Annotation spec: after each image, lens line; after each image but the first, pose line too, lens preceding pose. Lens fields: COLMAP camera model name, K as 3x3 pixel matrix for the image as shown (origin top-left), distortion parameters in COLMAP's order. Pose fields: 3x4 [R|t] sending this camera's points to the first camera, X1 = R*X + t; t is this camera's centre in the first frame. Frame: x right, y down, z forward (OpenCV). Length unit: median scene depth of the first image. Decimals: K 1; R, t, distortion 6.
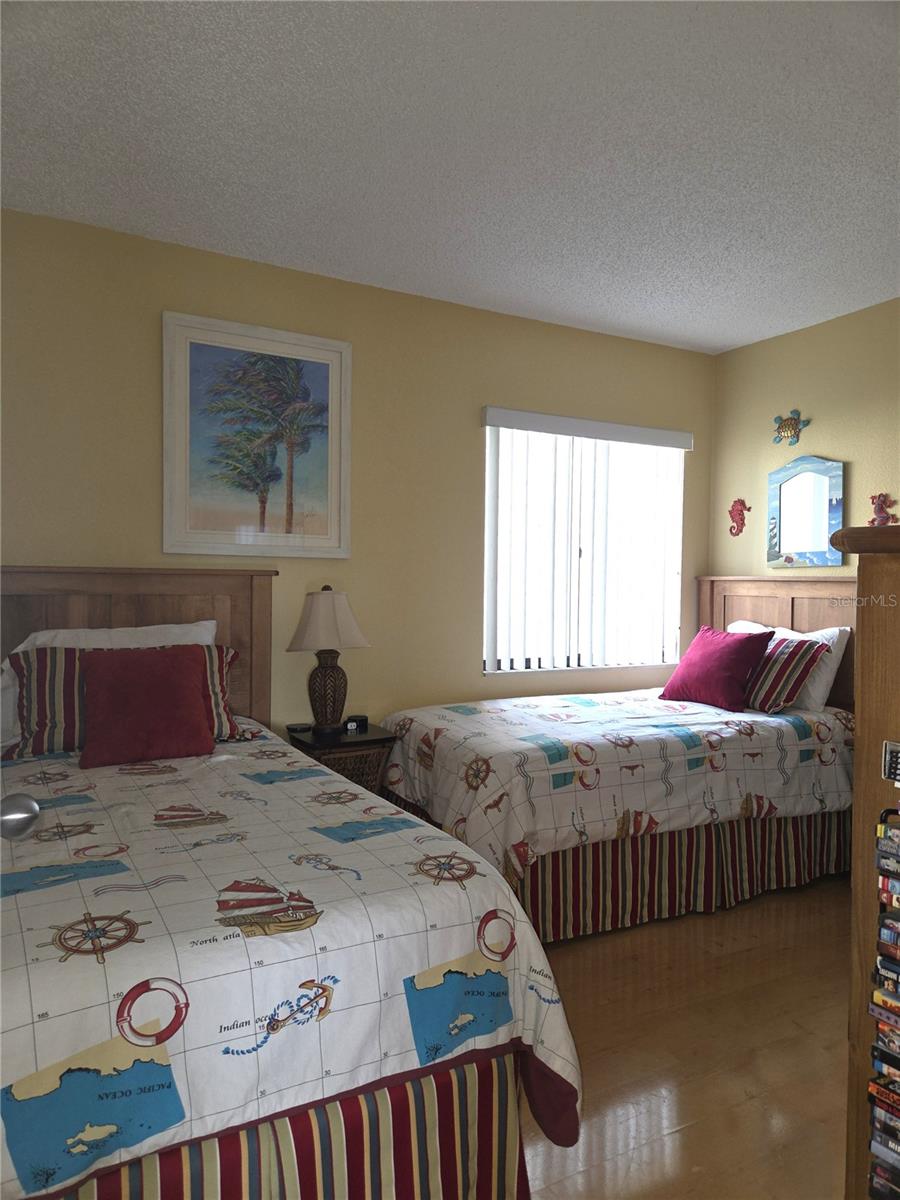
lens RADIAL K [[801.2, 0, 453.0], [0, 801.2, 598.1], [0, 0, 1]] dist [0.065041, -0.047193]
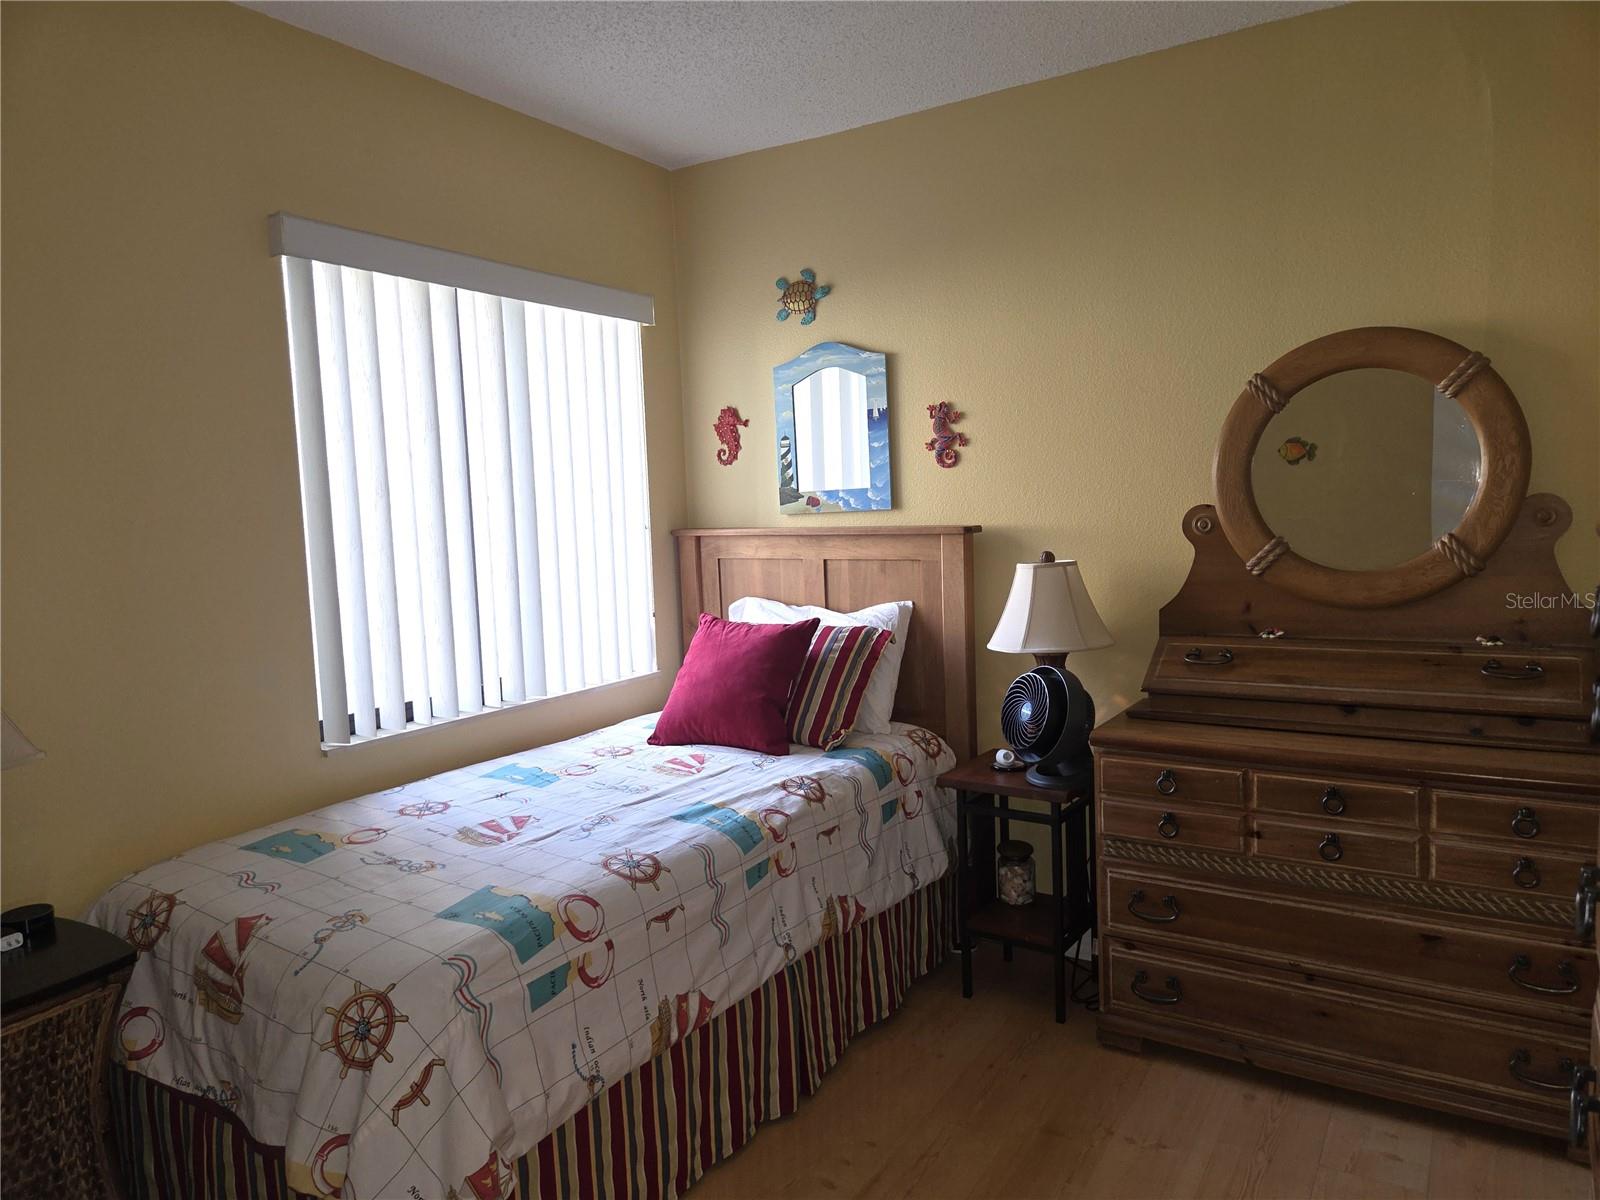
lens RADIAL K [[1068.2, 0, 805.0], [0, 1068.2, 597.2], [0, 0, 1]] dist [0.065041, -0.047193]
pose [[0.869885, -0.086559, 0.485601, -0.023331], [0.054956, 0.995360, 0.078980, -0.046399], [-0.490184, -0.042017, 0.870605, 0.288871]]
